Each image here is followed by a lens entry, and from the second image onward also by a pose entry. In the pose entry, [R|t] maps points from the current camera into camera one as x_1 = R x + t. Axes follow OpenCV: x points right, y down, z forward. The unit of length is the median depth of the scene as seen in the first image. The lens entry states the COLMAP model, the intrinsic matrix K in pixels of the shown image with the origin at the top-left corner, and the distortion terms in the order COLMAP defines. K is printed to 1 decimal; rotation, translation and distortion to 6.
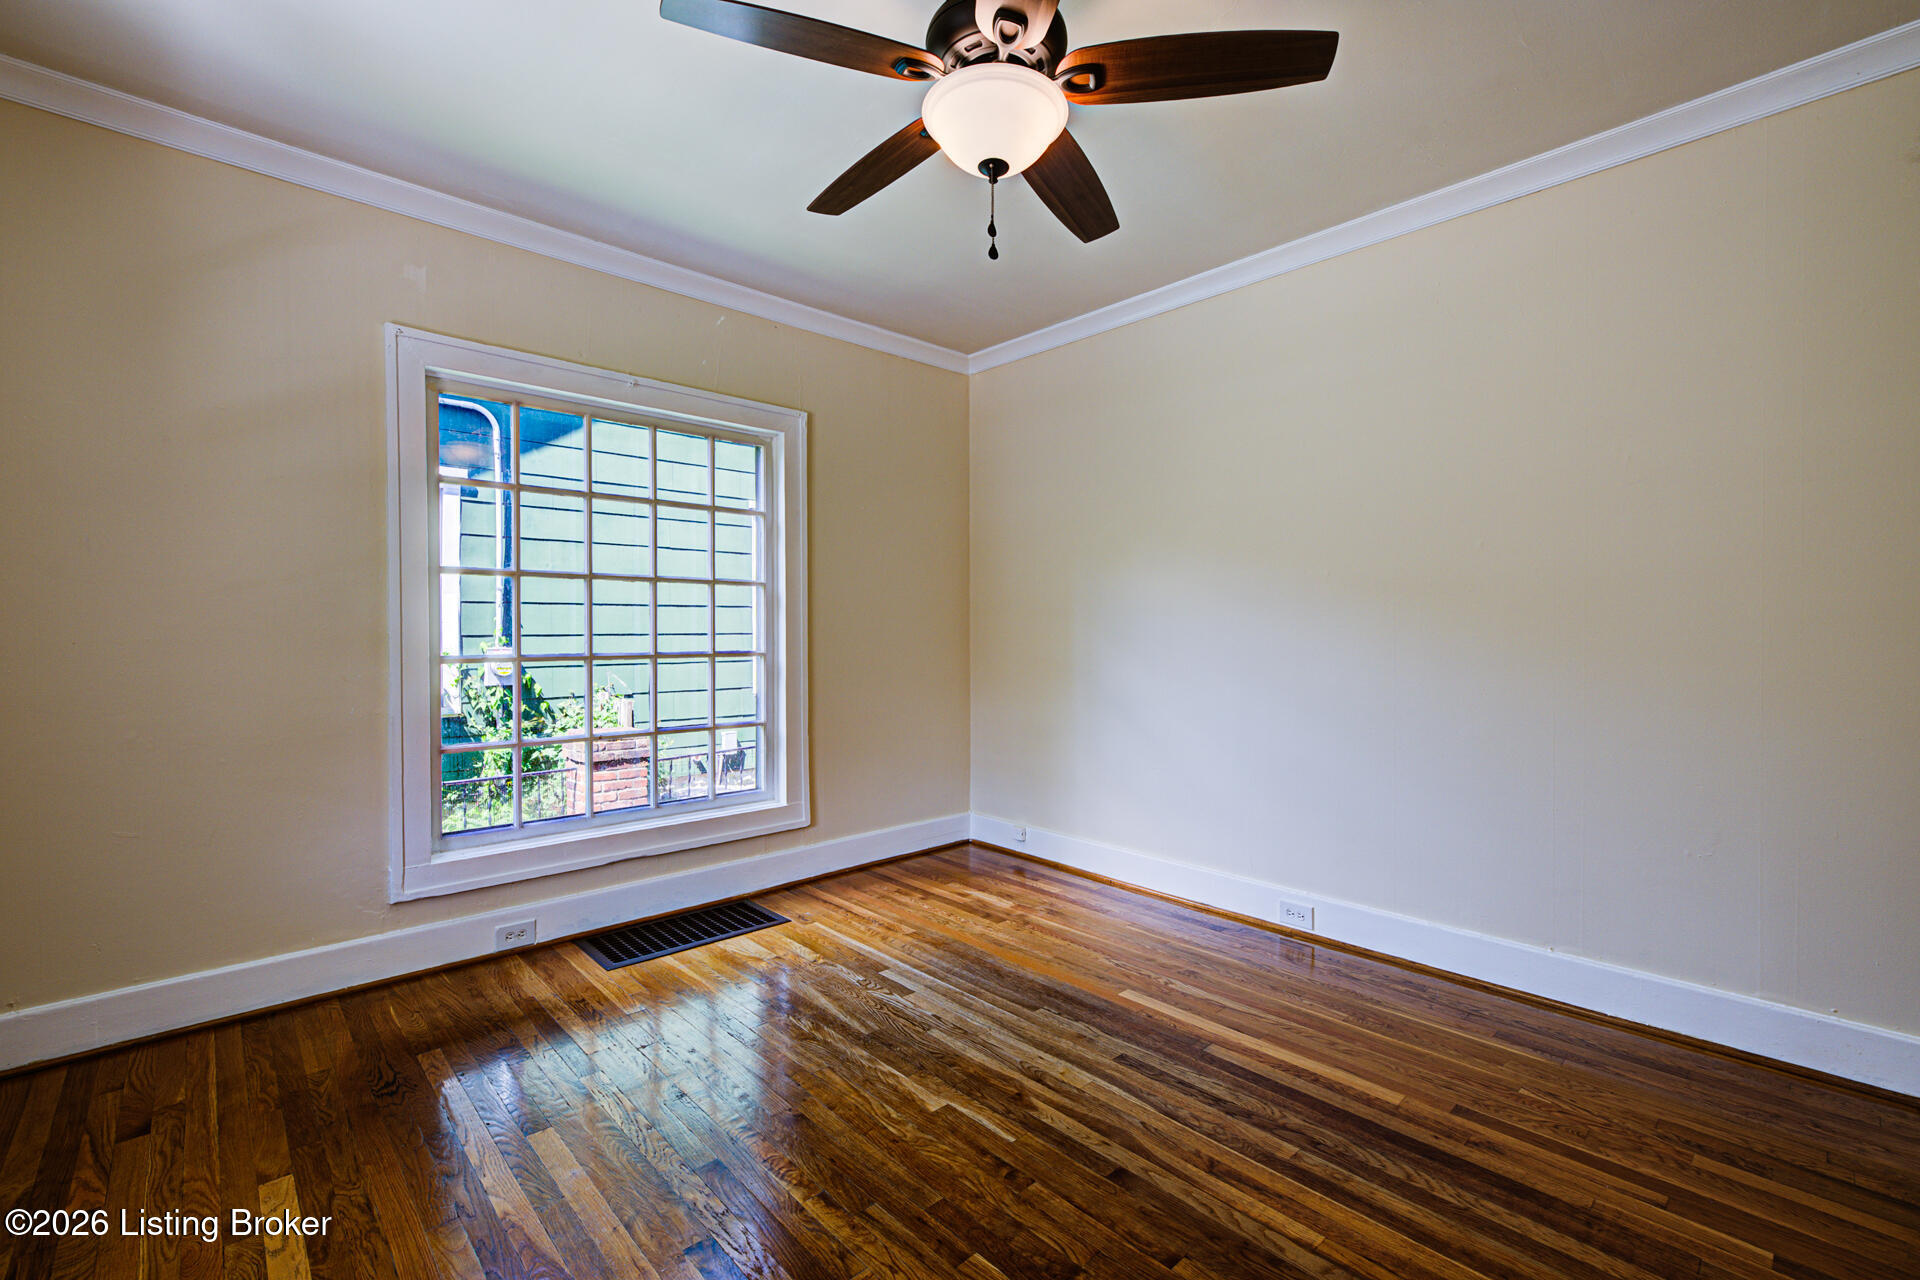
lens RADIAL K [[815.1, 0, 949.2], [0, 815.1, 637.6], [0, 0, 1]] dist [-0.002873, -0.000009]
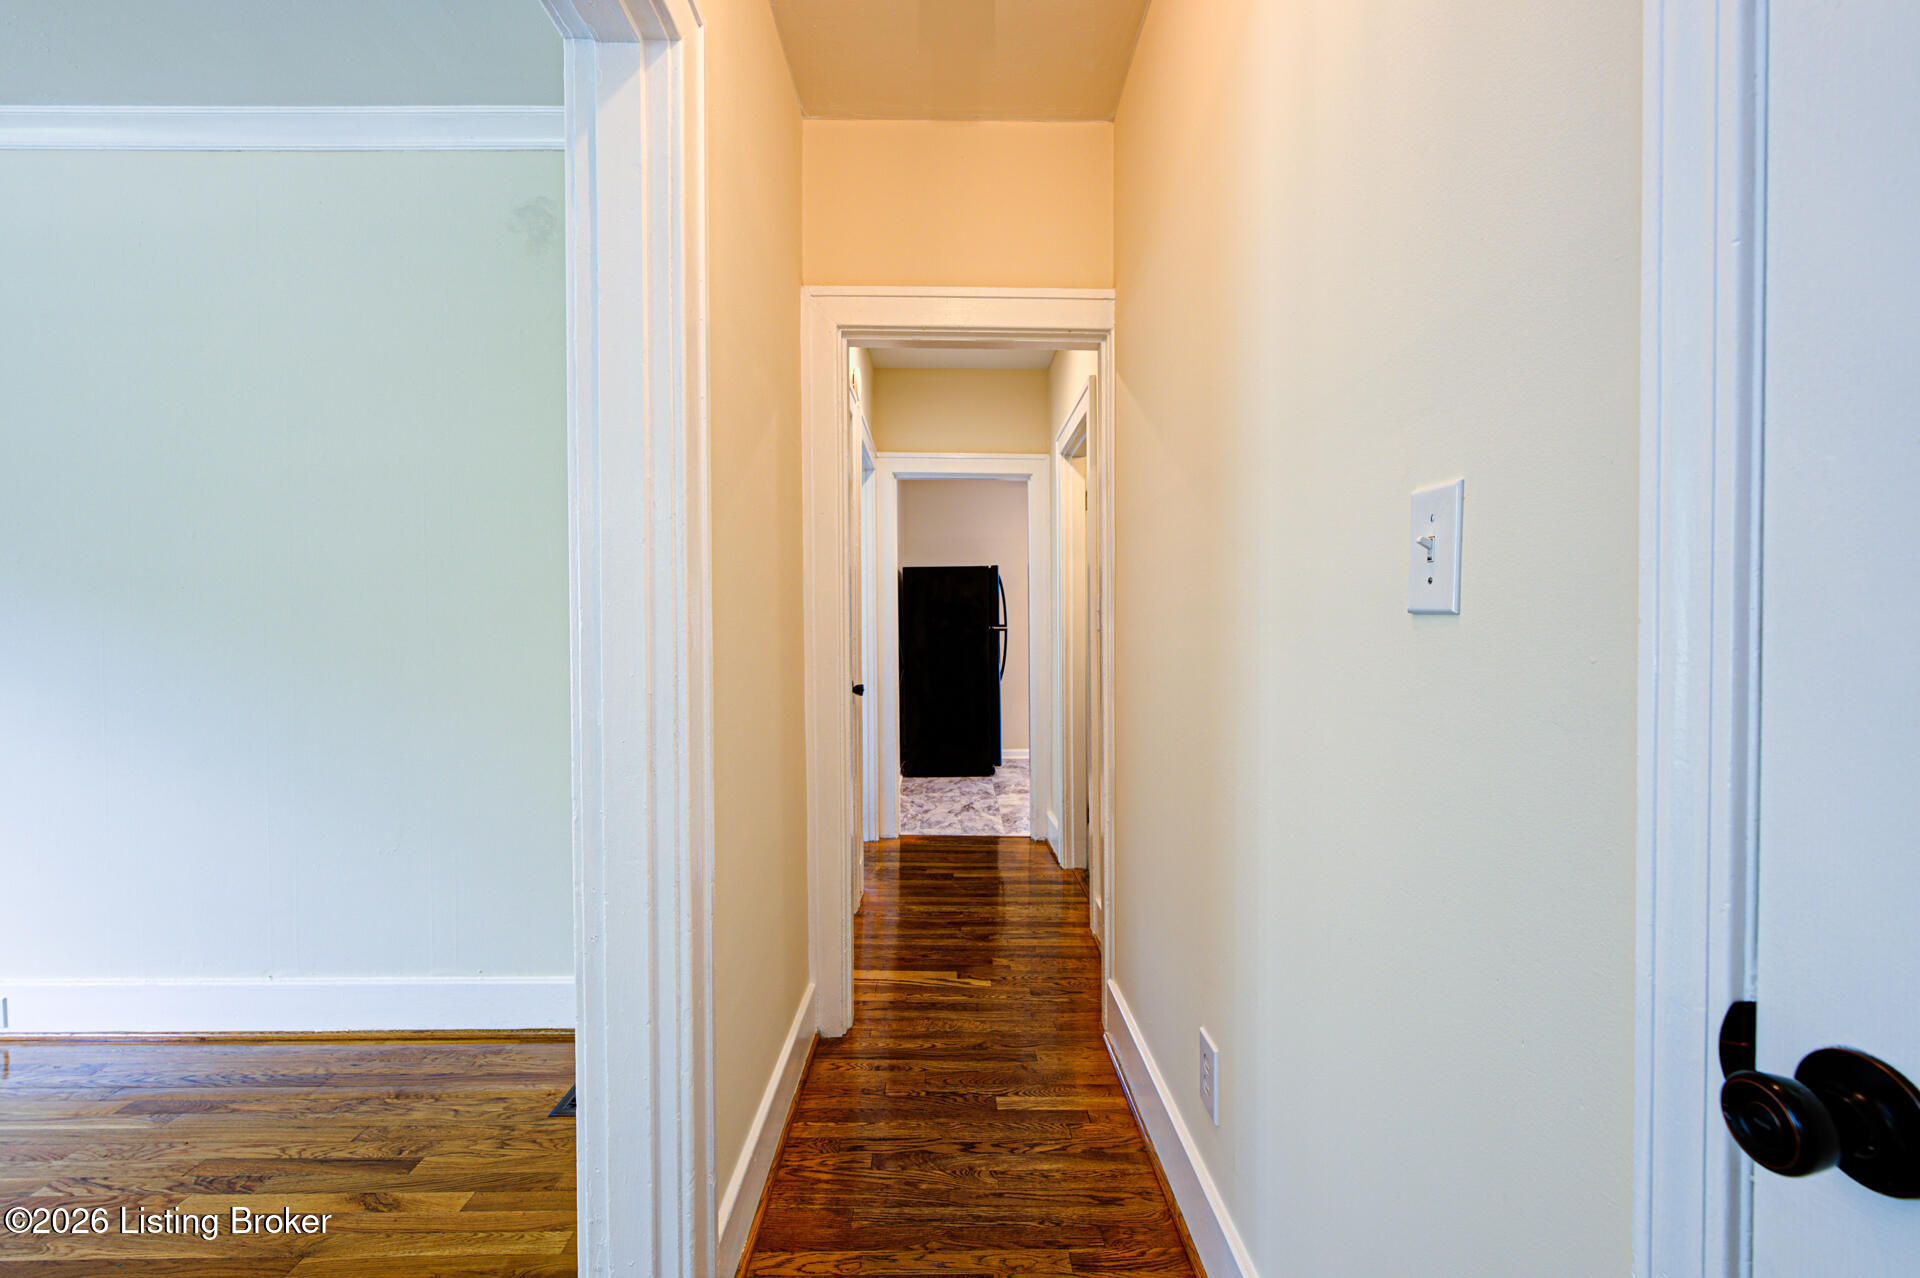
lens RADIAL K [[815.1, 0, 943.4], [0, 815.1, 637.0], [0, 0, 1]] dist [-0.002873, -0.000009]
pose [[0.668526, -0.010018, 0.743622, 0.655774], [0.010310, 0.999938, 0.004202, 0.002804], [-0.743618, 0.004857, 0.668588, -0.212172]]
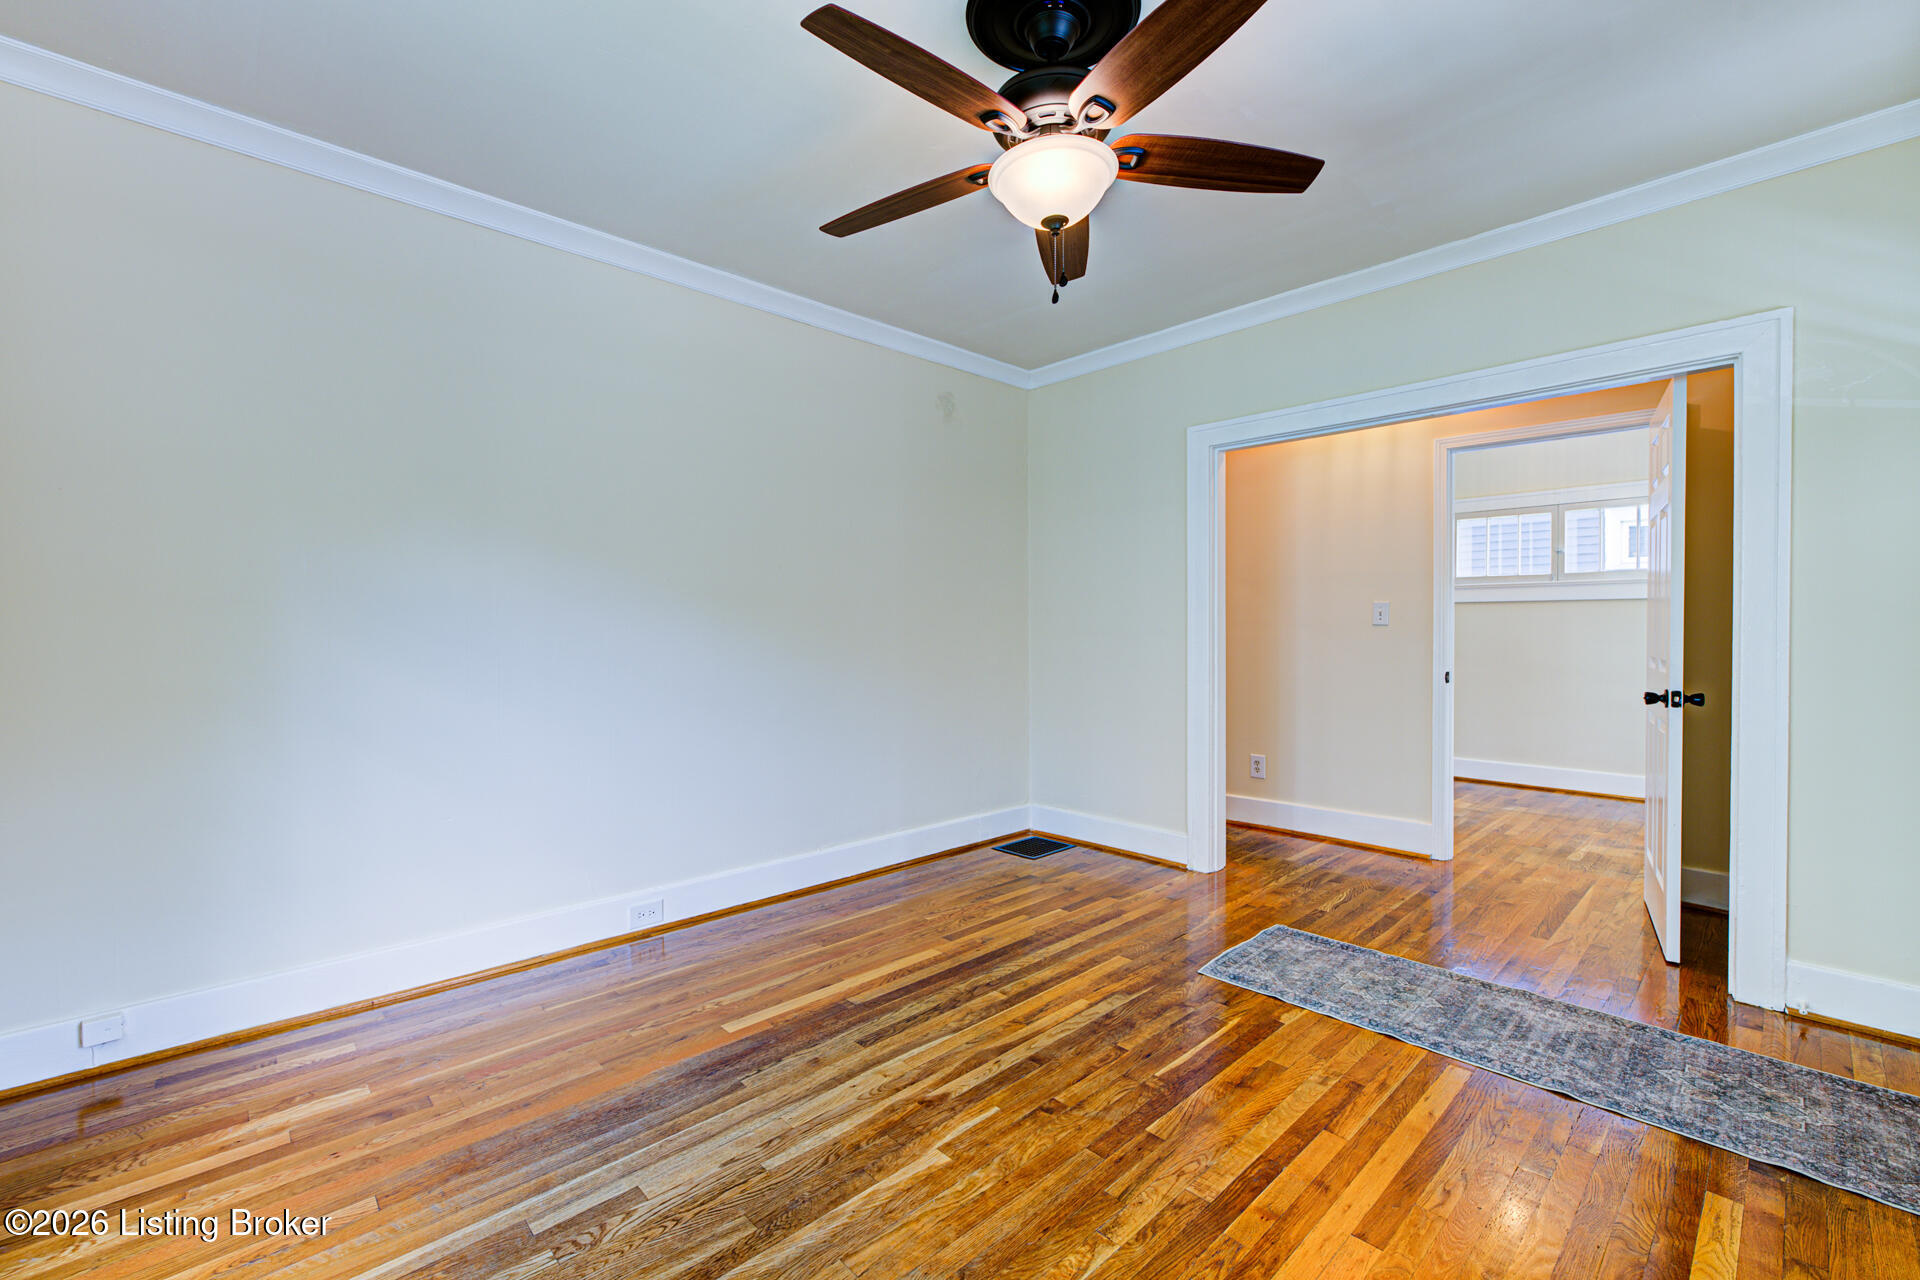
lens RADIAL K [[815.1, 0, 950.6], [0, 815.1, 635.4], [0, 0, 1]] dist [-0.002873, -0.000009]
pose [[-0.008972, -0.010468, 0.999905, -0.823386], [0.014159, 0.999844, 0.010594, -0.014418], [-0.999860, 0.014253, -0.008822, 0.886322]]
